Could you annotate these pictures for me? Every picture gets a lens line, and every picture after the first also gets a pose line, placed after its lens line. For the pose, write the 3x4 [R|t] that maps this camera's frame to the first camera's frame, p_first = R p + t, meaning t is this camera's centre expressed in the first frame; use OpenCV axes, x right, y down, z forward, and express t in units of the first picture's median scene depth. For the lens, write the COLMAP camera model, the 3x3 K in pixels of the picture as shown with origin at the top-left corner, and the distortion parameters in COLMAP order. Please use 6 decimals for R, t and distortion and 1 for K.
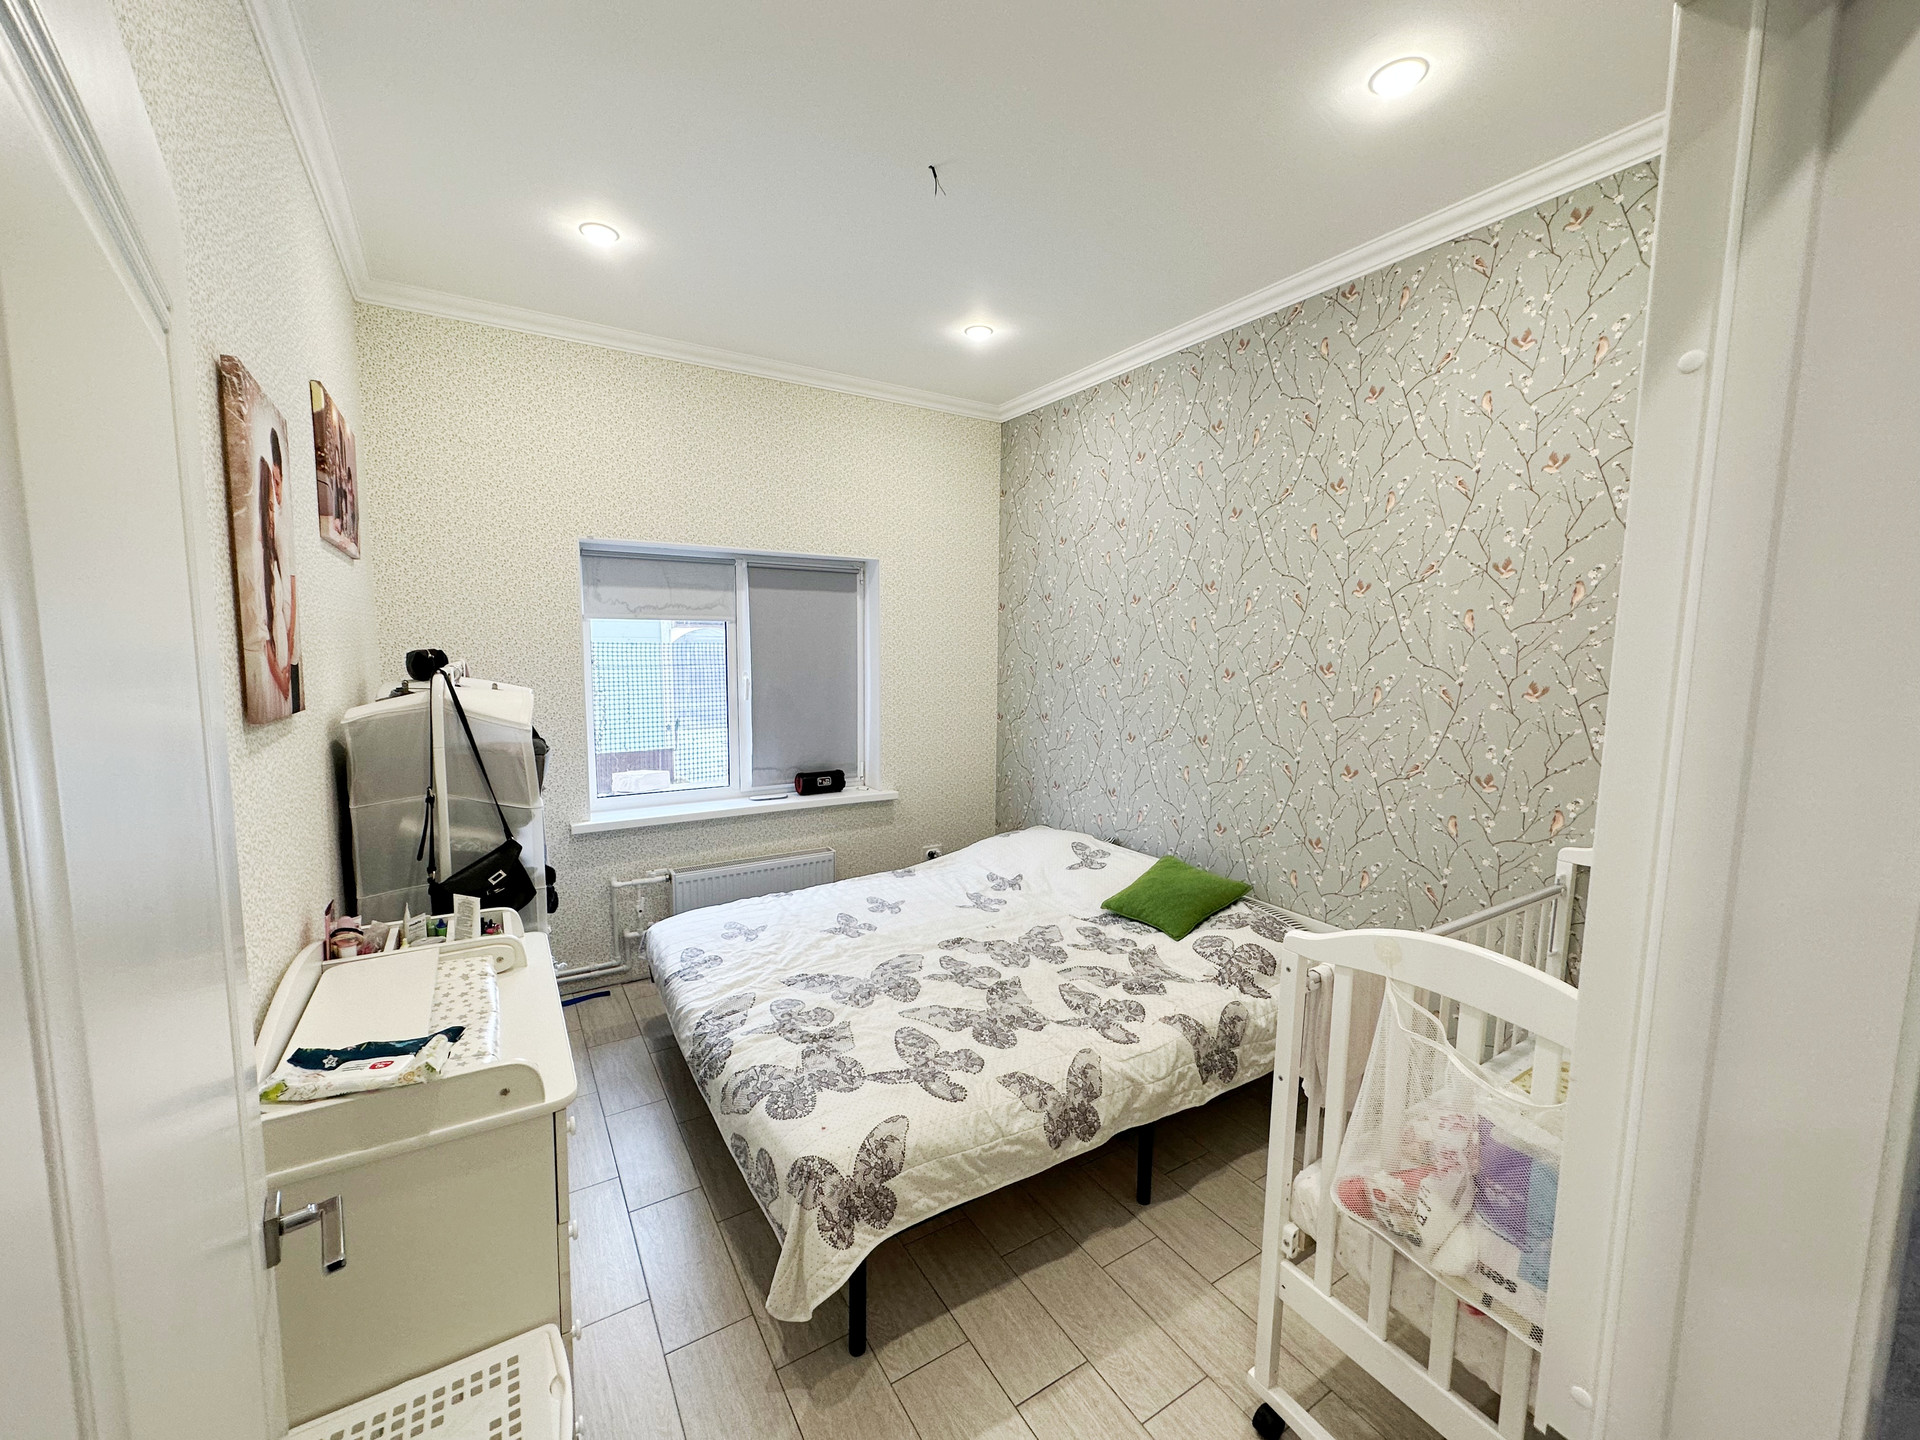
lens RADIAL K [[759.0, 0, 960.0], [0, 759.0, 720.0], [0, 0, 1]] dist [-0.000665, -0.000186]
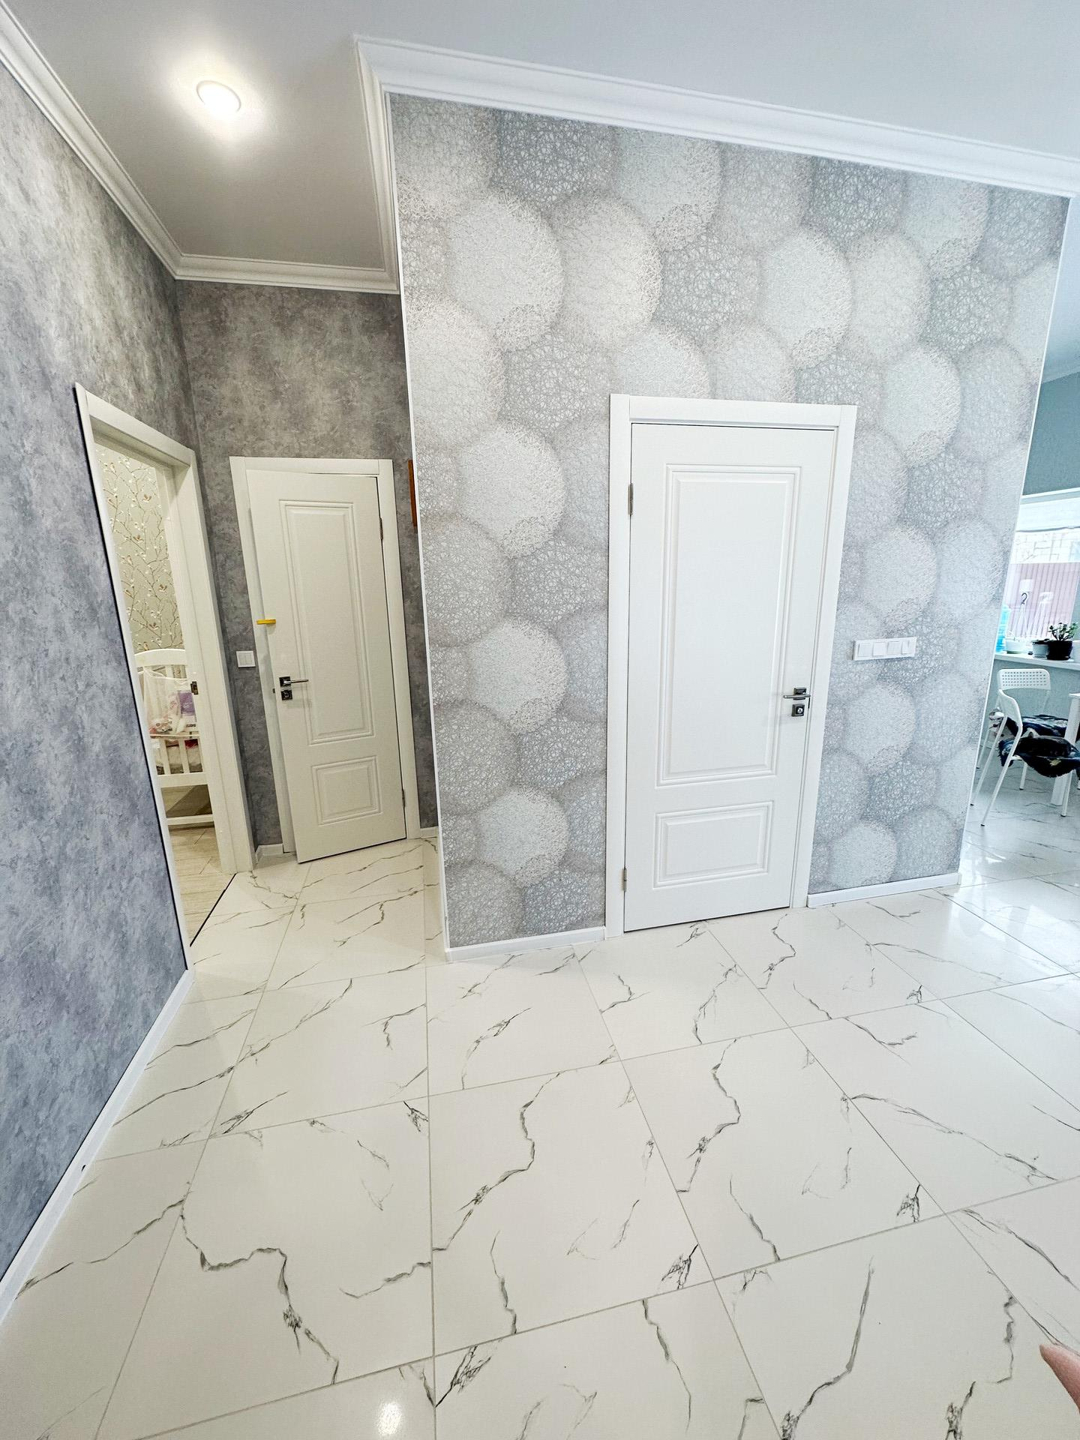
lens RADIAL K [[569.2, 0, 542.2], [0, 569.2, 719.1], [0, 0, 1]] dist [-0.000665, -0.000186]
pose [[0.342039, -0.242061, 0.907974, -0.719133], [0.120536, 0.969572, 0.213076, 0.145989], [-0.931923, 0.036564, 0.360808, -0.946742]]
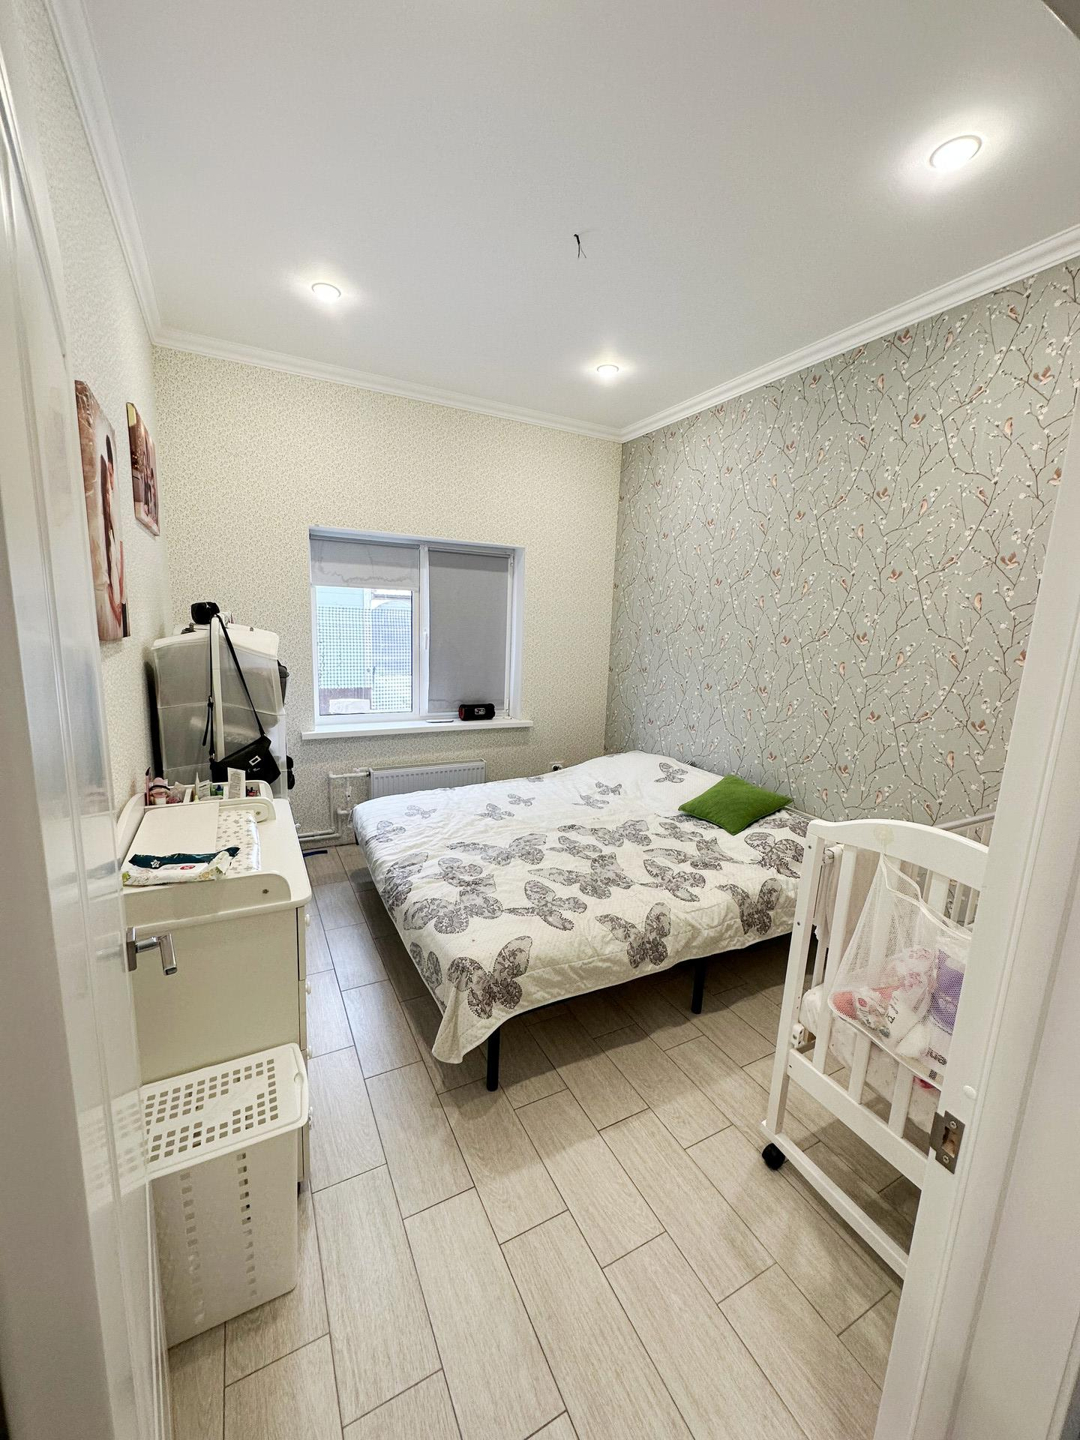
lens RADIAL K [[569.2, 0, 542.2], [0, 569.2, 719.1], [0, 0, 1]] dist [-0.000665, -0.000186]
pose [[0.996939, 0.041973, -0.065968, 0.003893], [-0.036975, 0.996480, 0.075233, 0.024873], [0.068894, -0.072563, 0.994982, -0.033023]]
